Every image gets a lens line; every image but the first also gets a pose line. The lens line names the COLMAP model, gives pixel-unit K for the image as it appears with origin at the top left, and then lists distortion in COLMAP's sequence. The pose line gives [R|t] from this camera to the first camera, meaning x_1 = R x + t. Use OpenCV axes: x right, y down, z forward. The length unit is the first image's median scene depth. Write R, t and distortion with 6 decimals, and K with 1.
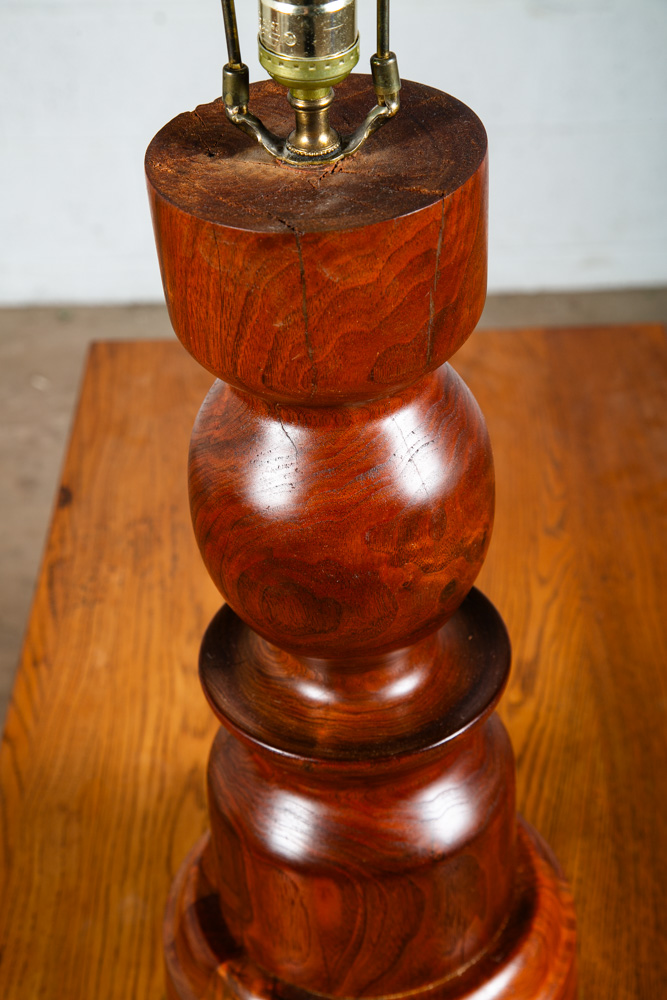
lens RADIAL K [[1829.9, 0, 317.3], [0, 1829.9, 510.6], [0, 0, 1]] dist [0.211690, 0.000000]
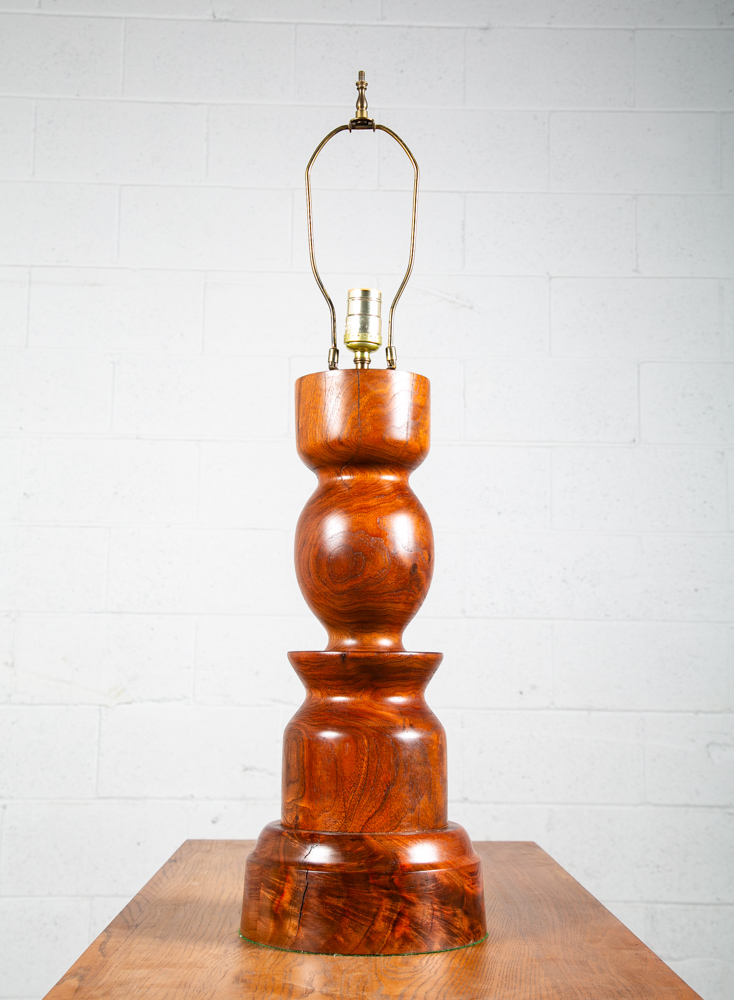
lens RADIAL K [[1403.1, 0, 347.2], [0, 1403.1, 496.6], [0, 0, 1]] dist [0.108472, 0.000000]
pose [[0.997917, 0.062598, 0.015609, -0.028287], [-0.033026, 0.703510, -0.709917, 0.854869], [-0.055420, 0.707923, 0.704112, -0.167142]]
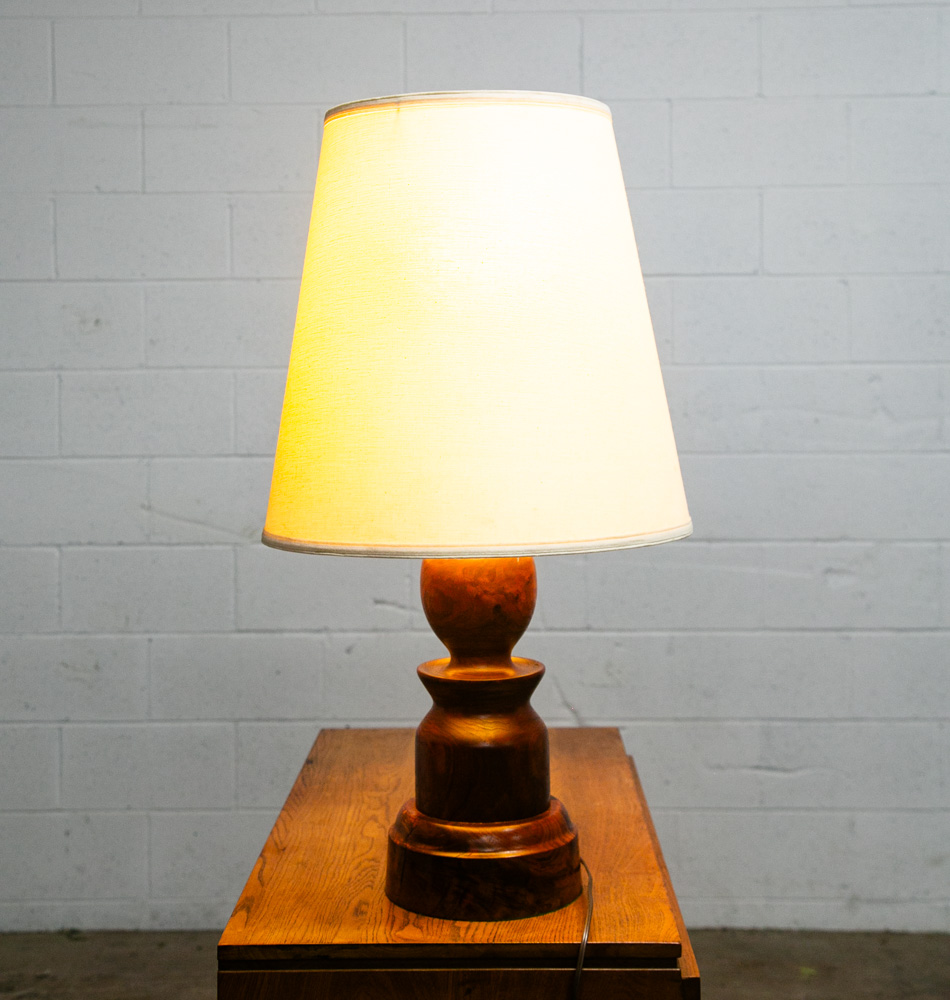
lens RADIAL K [[1673.4, 0, 440.4], [0, 1673.4, 415.6], [0, 0, 1]] dist [0.084927, 0.000000]
pose [[0.999178, 0.037192, -0.016133, 0.026183], [-0.039590, 0.809532, -0.585739, 0.976015], [-0.008725, 0.585896, 0.810339, -0.907011]]
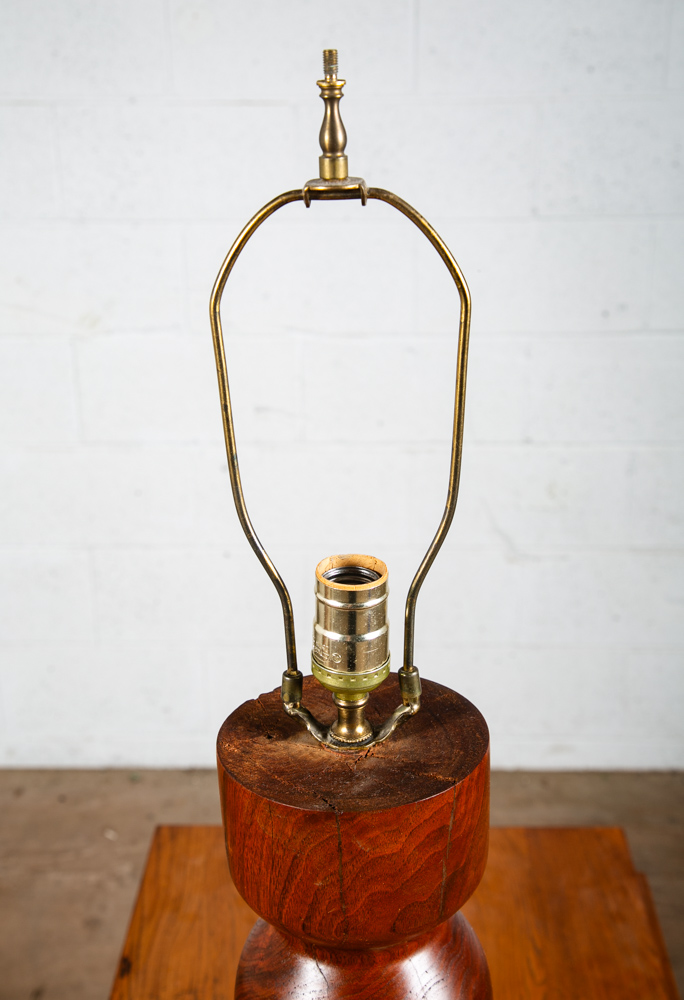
lens RADIAL K [[1448.9, 0, 344.9], [0, 1448.9, 499.7], [0, 0, 1]] dist [0.119800, 0.000000]
pose [[0.999421, 0.034014, 0.000953, -0.008416], [-0.032410, 0.960081, -0.277837, -0.049460], [-0.010365, 0.277645, 0.960628, 0.001053]]
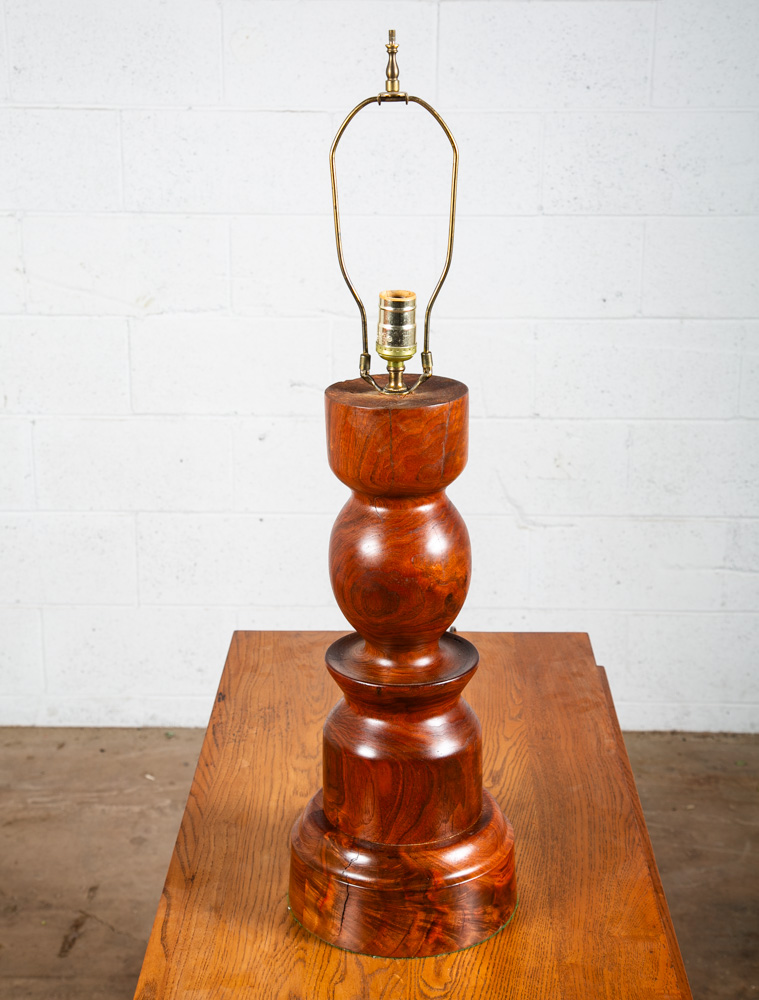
lens RADIAL K [[1725.7, 0, 353.3], [0, 1725.7, 472.8], [0, 0, 1]] dist [0.166140, 0.000000]
pose [[0.999019, 0.044239, -0.002060, -0.031473], [-0.042062, 0.933223, -0.356826, 0.464410], [-0.013863, 0.356563, 0.934169, -0.692556]]
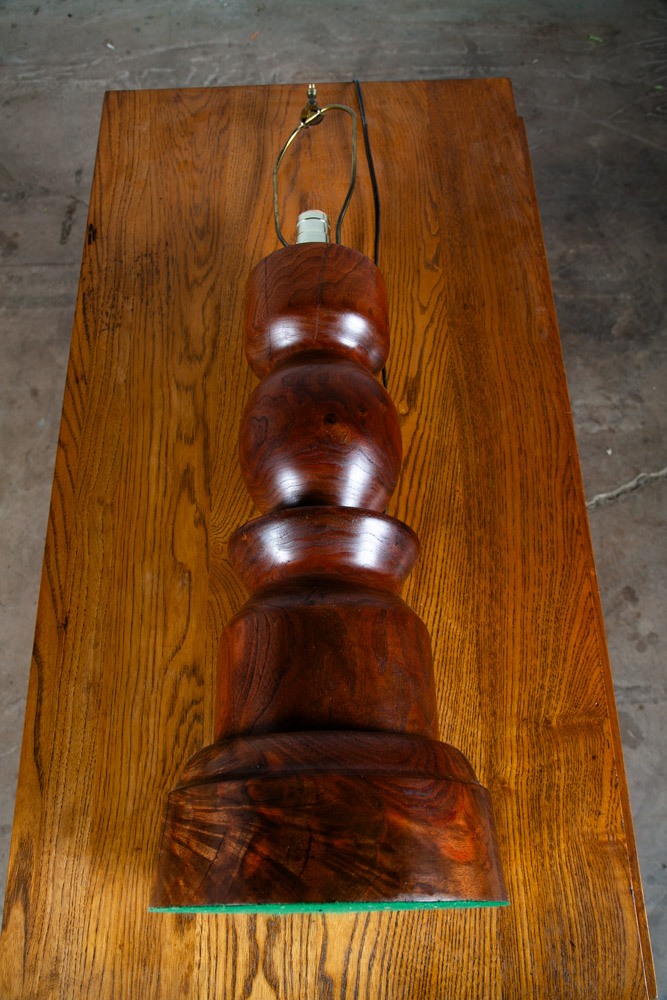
lens RADIAL K [[800.6, 0, 326.4], [0, 800.6, 496.7], [0, 0, 1]] dist [-0.070241, 0.076436]
pose [[0.998933, -0.026731, 0.037647, 0.022392], [0.004921, 0.872365, 0.488831, -0.169378], [-0.045909, -0.488124, 0.871566, 0.460774]]
